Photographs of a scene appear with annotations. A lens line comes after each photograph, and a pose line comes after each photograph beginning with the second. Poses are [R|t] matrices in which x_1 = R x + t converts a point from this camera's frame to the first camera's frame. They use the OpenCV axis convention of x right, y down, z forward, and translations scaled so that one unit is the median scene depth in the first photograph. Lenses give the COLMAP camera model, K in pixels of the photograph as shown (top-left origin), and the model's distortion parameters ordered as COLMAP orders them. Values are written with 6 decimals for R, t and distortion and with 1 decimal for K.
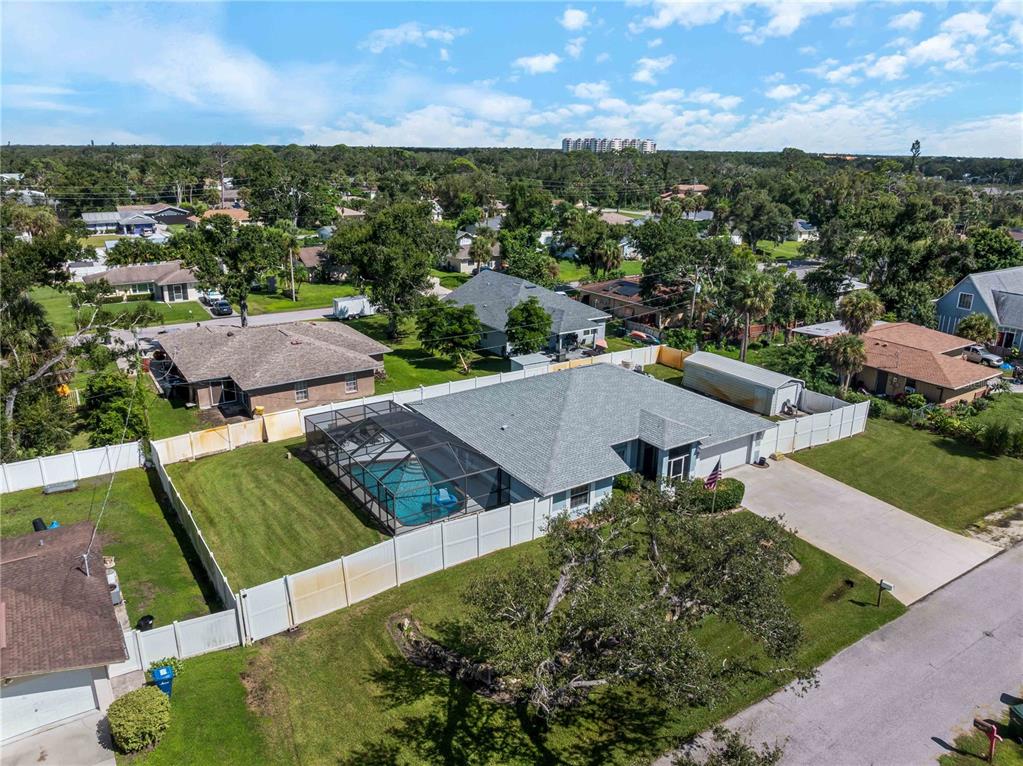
lens RADIAL K [[732.2, 0, 511.5], [0, 732.2, 383.0], [0, 0, 1]] dist [-0.032607, -0.006893]
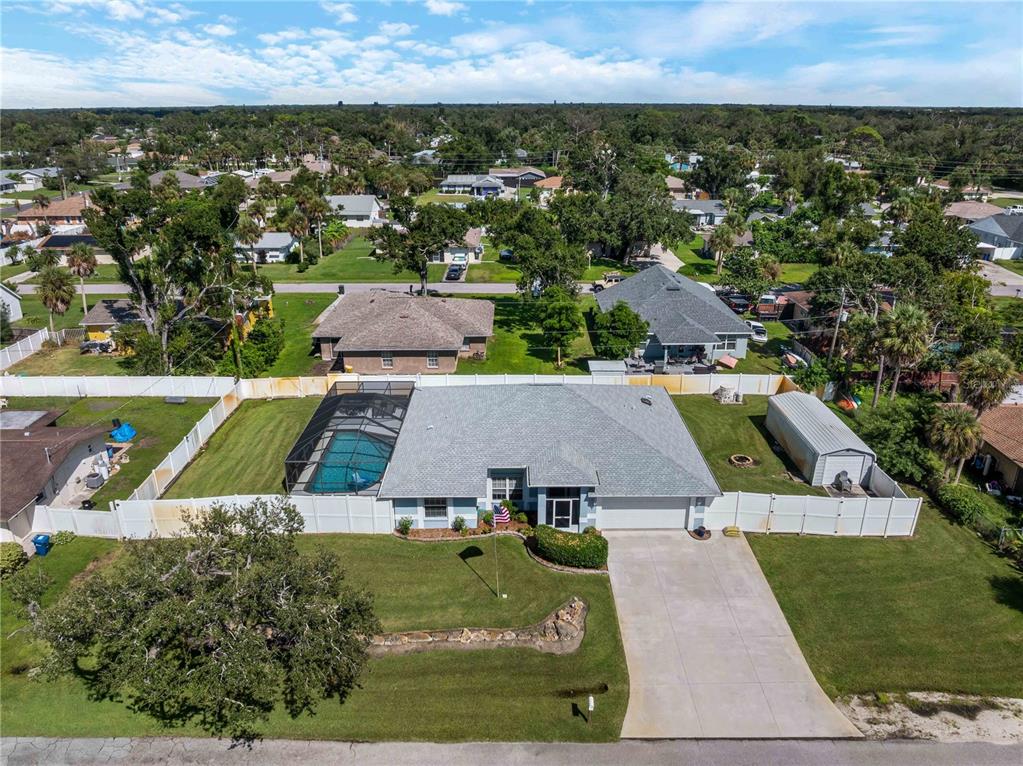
lens RADIAL K [[730.9, 0, 511.5], [0, 730.9, 383.0], [0, 0, 1]] dist [-0.030429, -0.002664]
pose [[0.833142, 0.185698, -0.520953, 0.483060], [-0.157821, 0.982607, 0.097859, -0.095800], [0.530064, 0.000687, 0.847958, 0.128115]]
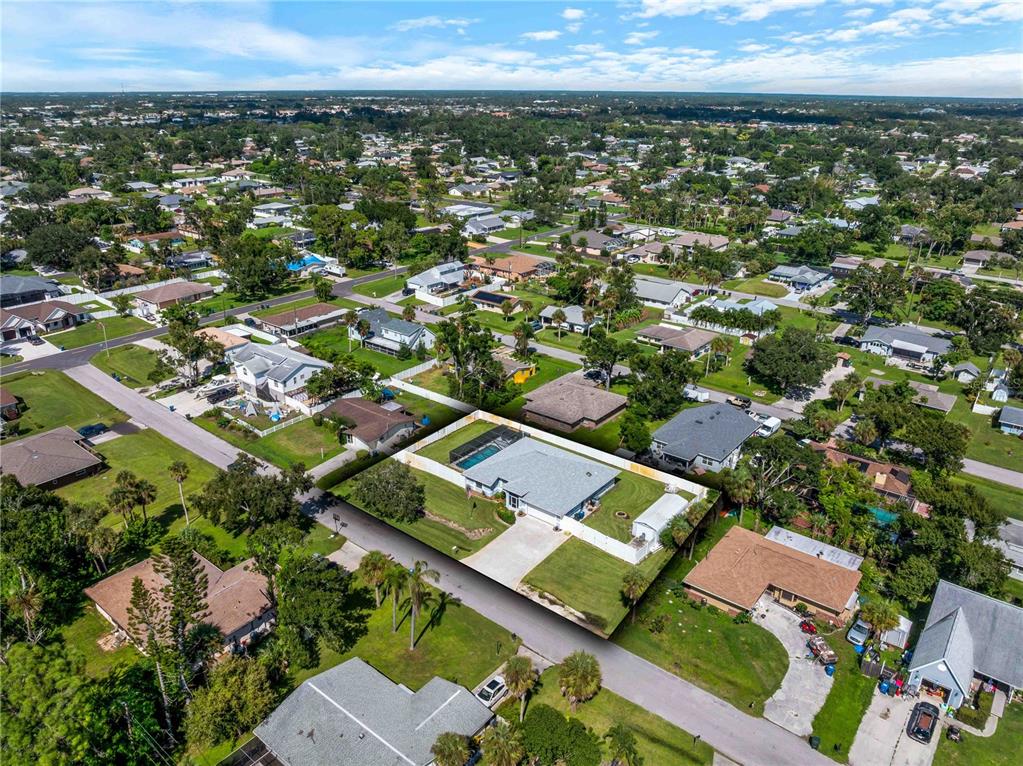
lens RADIAL K [[732.2, 0, 511.5], [0, 732.2, 383.0], [0, 0, 1]] dist [-0.032607, -0.006893]
pose [[0.303015, 0.354366, -0.884651, 1.743386], [-0.295388, 0.917500, 0.266346, -0.695468], [0.906051, 0.180609, 0.382691, -0.023581]]
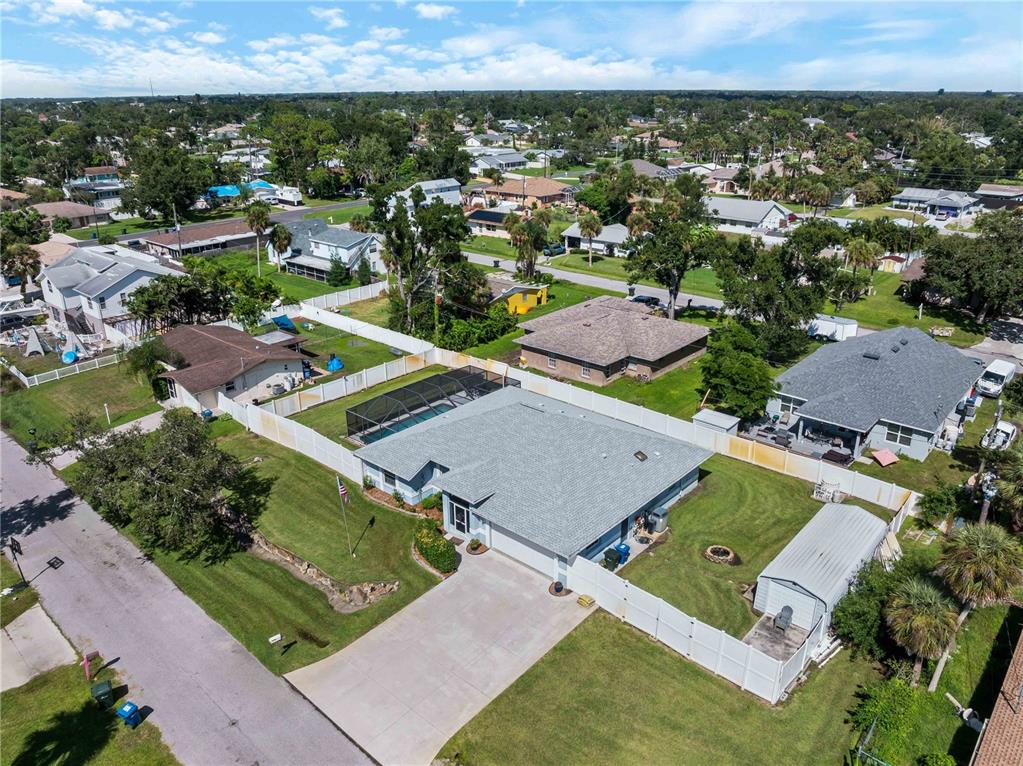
lens RADIAL K [[749.3, 0, 511.5], [0, 749.3, 383.0], [0, 0, 1]] dist [-0.036110, -0.003840]
pose [[0.250671, 0.342730, -0.905373, 0.872116], [-0.288778, 0.919126, 0.267982, -0.275818], [0.923997, 0.194276, 0.329372, 0.521383]]
